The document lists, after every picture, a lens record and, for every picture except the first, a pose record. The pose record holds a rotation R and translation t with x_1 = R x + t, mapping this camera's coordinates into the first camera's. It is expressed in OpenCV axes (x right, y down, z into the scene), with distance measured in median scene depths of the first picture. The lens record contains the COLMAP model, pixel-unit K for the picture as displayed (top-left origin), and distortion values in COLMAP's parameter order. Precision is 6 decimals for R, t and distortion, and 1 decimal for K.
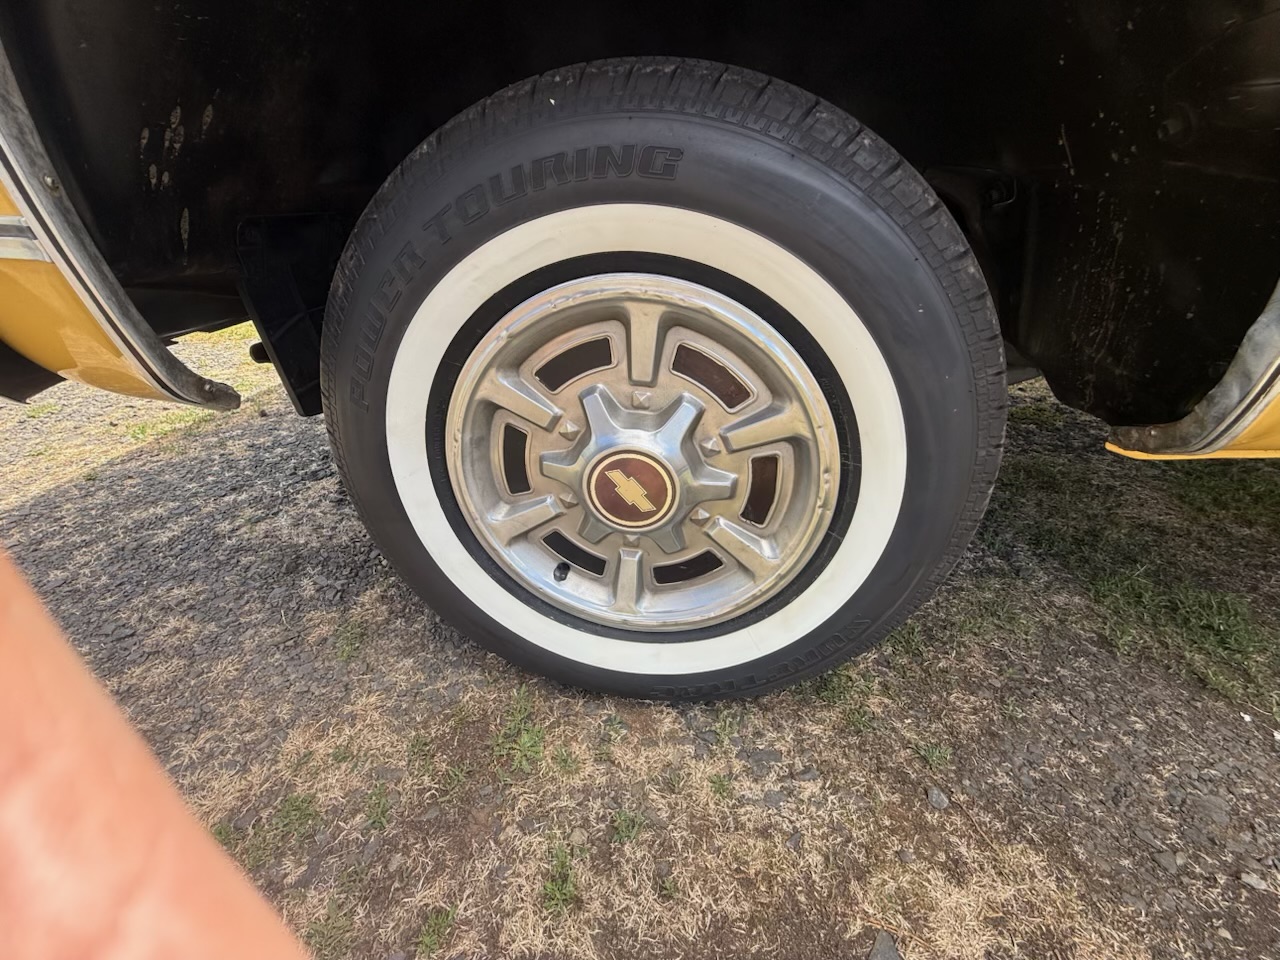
lens RADIAL K [[514.8, 0, 635.4], [0, 514.8, 481.7], [0, 0, 1]] dist [0.000629, -0.000188]
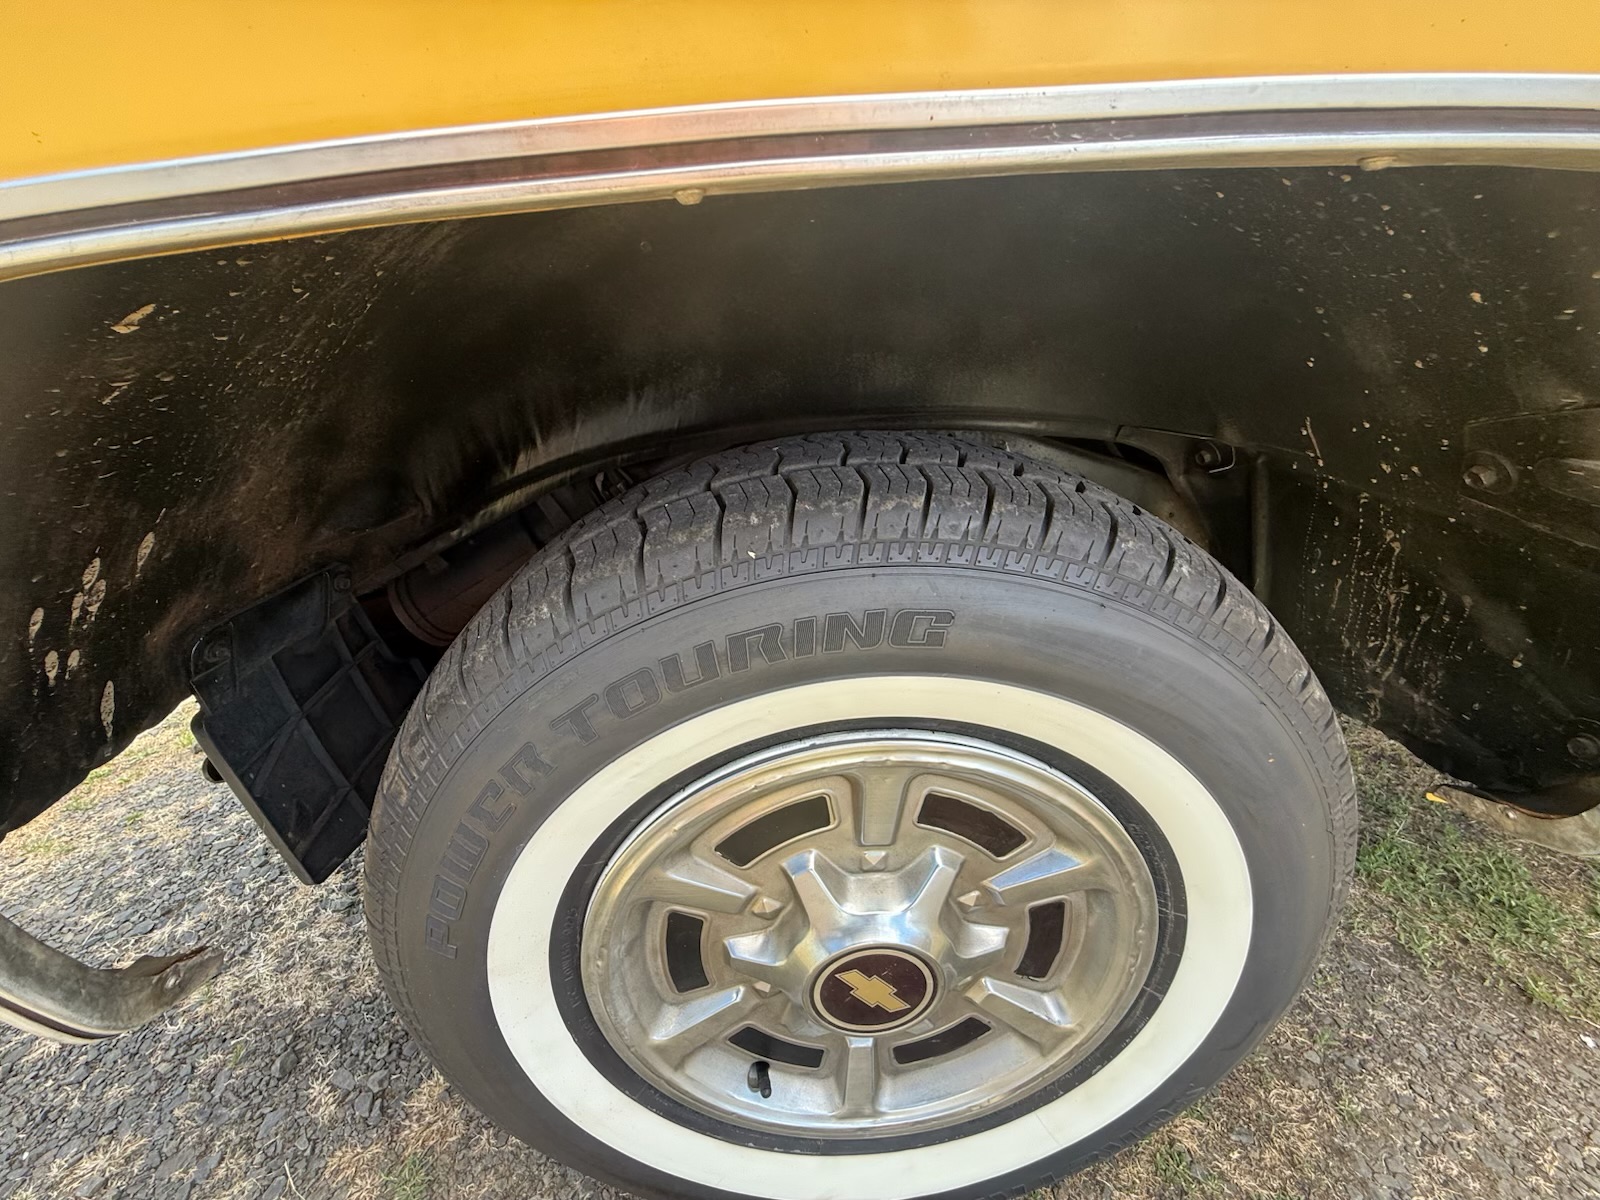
lens RADIAL K [[644.9, 0, 795.1], [0, 644.9, 599.9], [0, 0, 1]] dist [-0.000829, 0.000483]
pose [[0.980549, -0.124071, 0.152087, -0.155124], [0.136014, 0.988176, -0.070777, -0.394060], [-0.141507, 0.090087, 0.985830, 0.107146]]
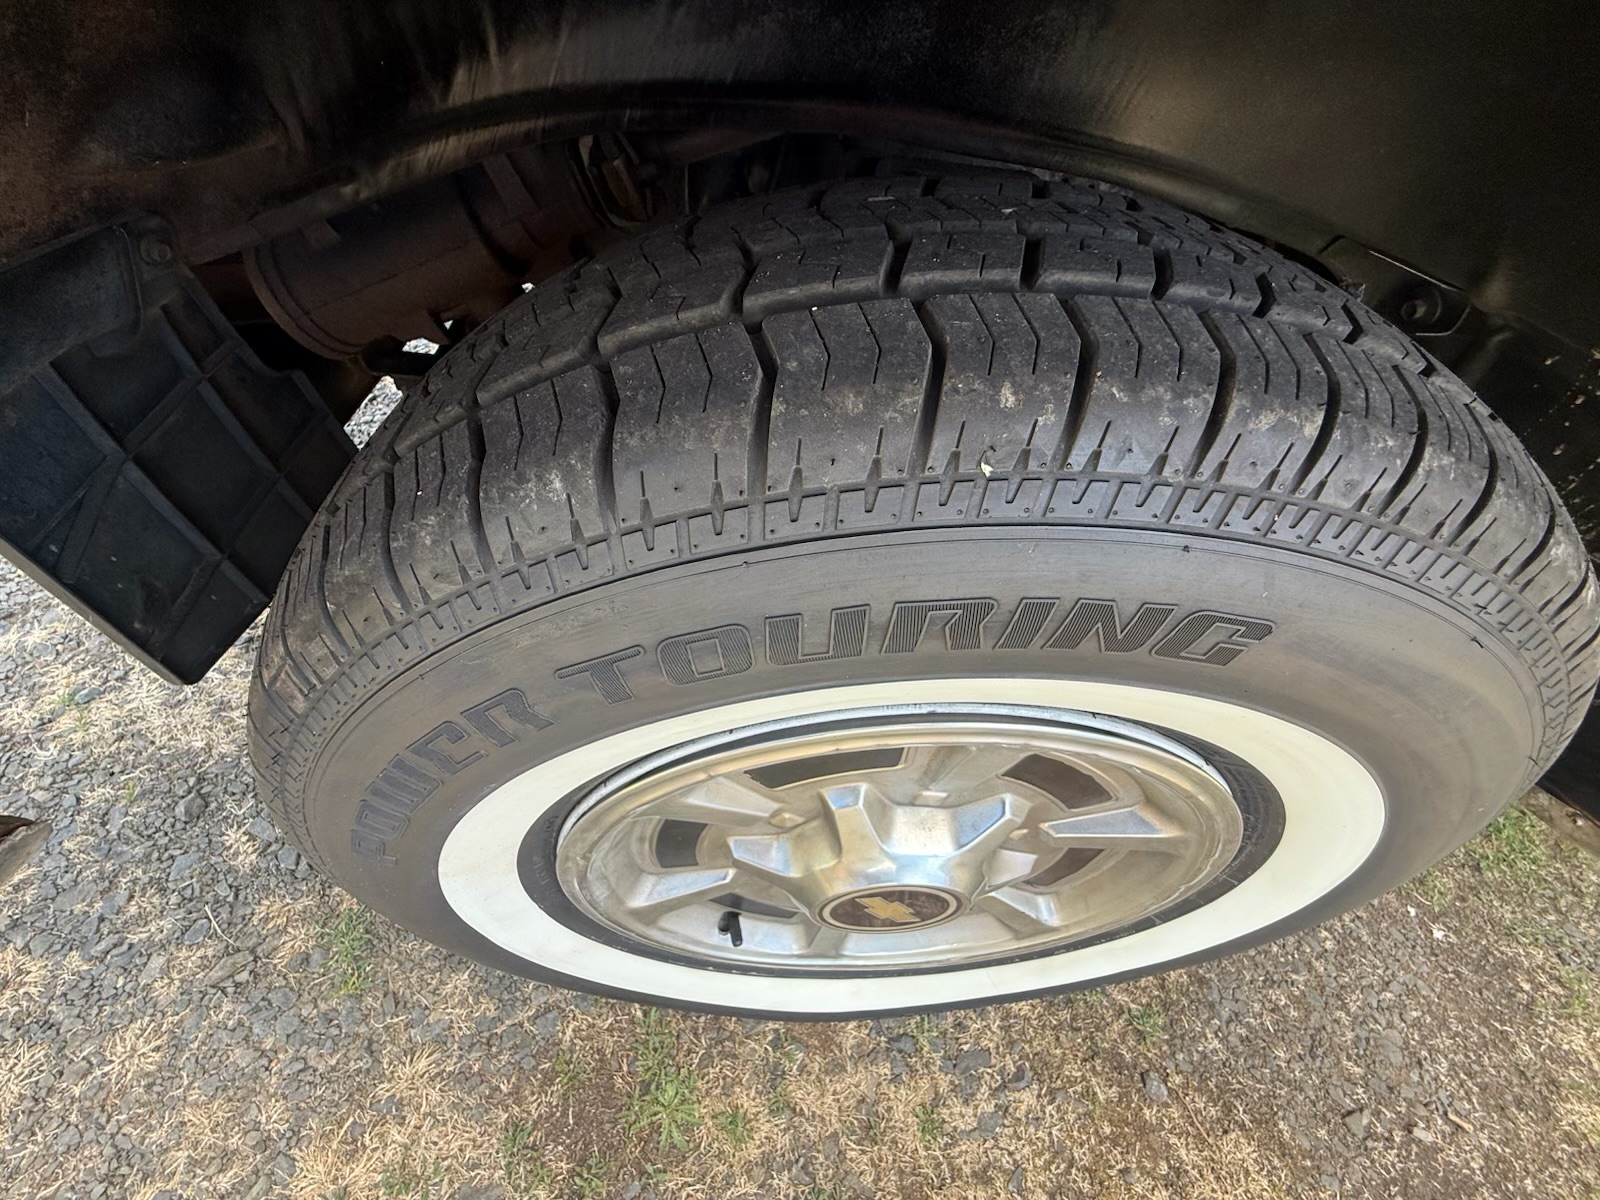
lens RADIAL K [[644.9, 0, 795.1], [0, 644.9, 599.9], [0, 0, 1]] dist [-0.000829, 0.000483]
pose [[0.973487, -0.026405, 0.227213, -0.248590], [-0.052467, 0.941056, 0.334157, -0.510779], [-0.222644, -0.337219, 0.914720, 0.388984]]
